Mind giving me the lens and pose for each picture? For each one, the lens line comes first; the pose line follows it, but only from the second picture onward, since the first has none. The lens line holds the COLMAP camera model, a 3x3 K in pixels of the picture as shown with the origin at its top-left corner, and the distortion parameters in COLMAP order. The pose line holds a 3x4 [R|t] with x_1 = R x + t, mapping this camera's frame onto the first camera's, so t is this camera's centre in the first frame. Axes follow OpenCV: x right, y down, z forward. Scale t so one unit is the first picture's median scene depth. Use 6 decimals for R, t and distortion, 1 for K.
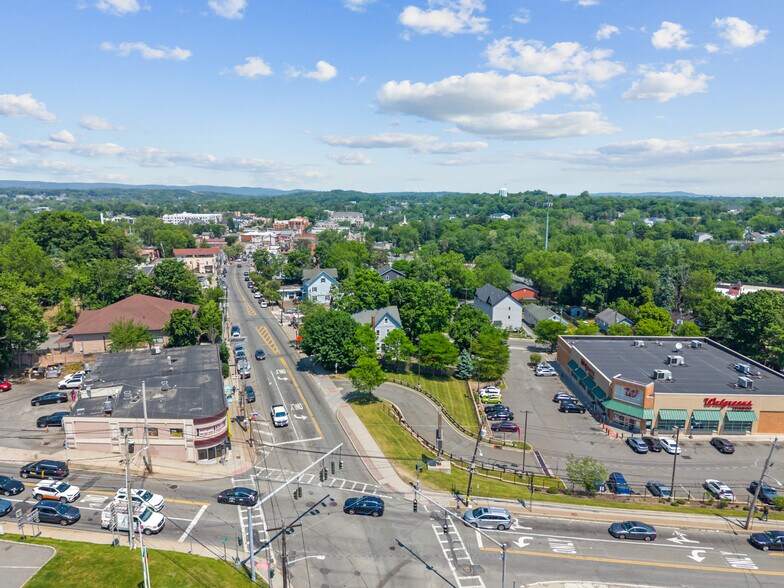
lens RADIAL K [[523.7, 0, 392.0], [0, 523.7, 294.0], [0, 0, 1]] dist [0.046768, -0.054912]
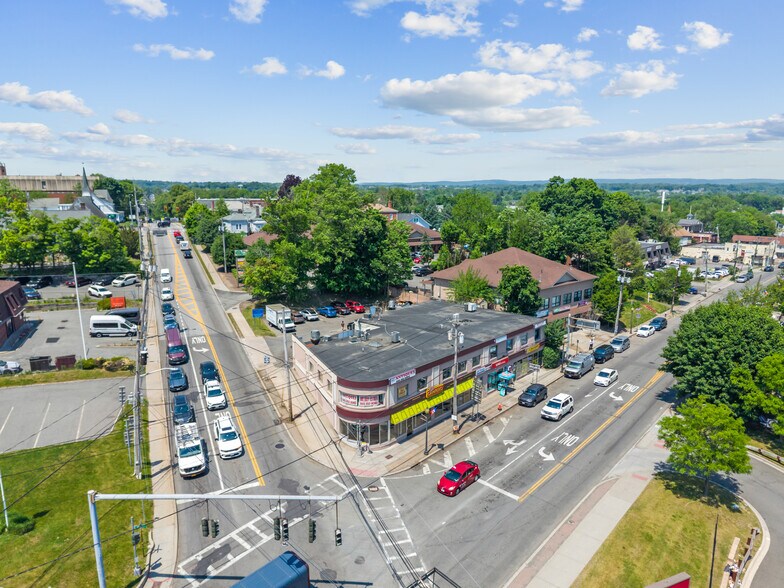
lens RADIAL K [[523.7, 0, 392.0], [0, 523.7, 294.0], [0, 0, 1]] dist [0.046768, -0.054912]
pose [[0.462035, 0.165688, -0.871247, 0.169606], [-0.162961, 0.981527, 0.100241, 0.020519], [0.871761, 0.095664, 0.480501, 0.408900]]
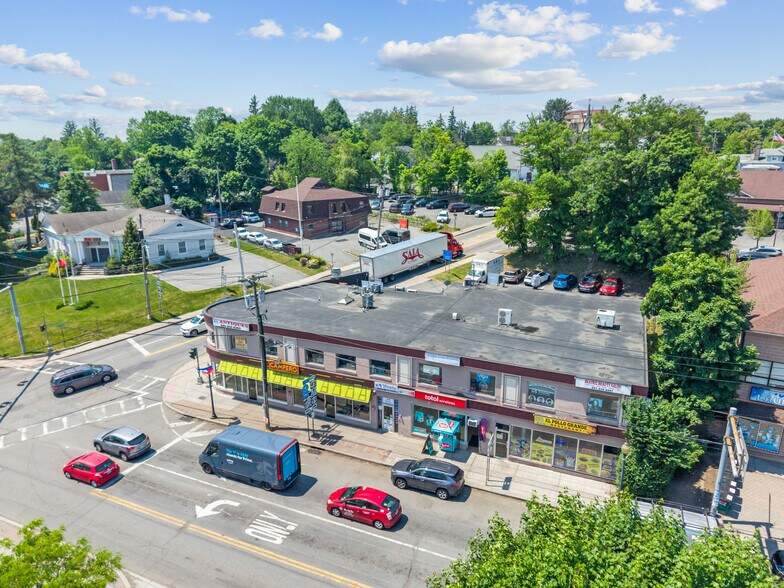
lens RADIAL K [[523.7, 0, 392.0], [0, 523.7, 294.0], [0, 0, 1]] dist [0.046768, -0.054912]
pose [[-0.704526, 0.195650, -0.682176, -0.028922], [-0.124323, 0.912357, 0.390063, -0.048111], [0.698704, 0.359620, -0.618455, 0.939872]]
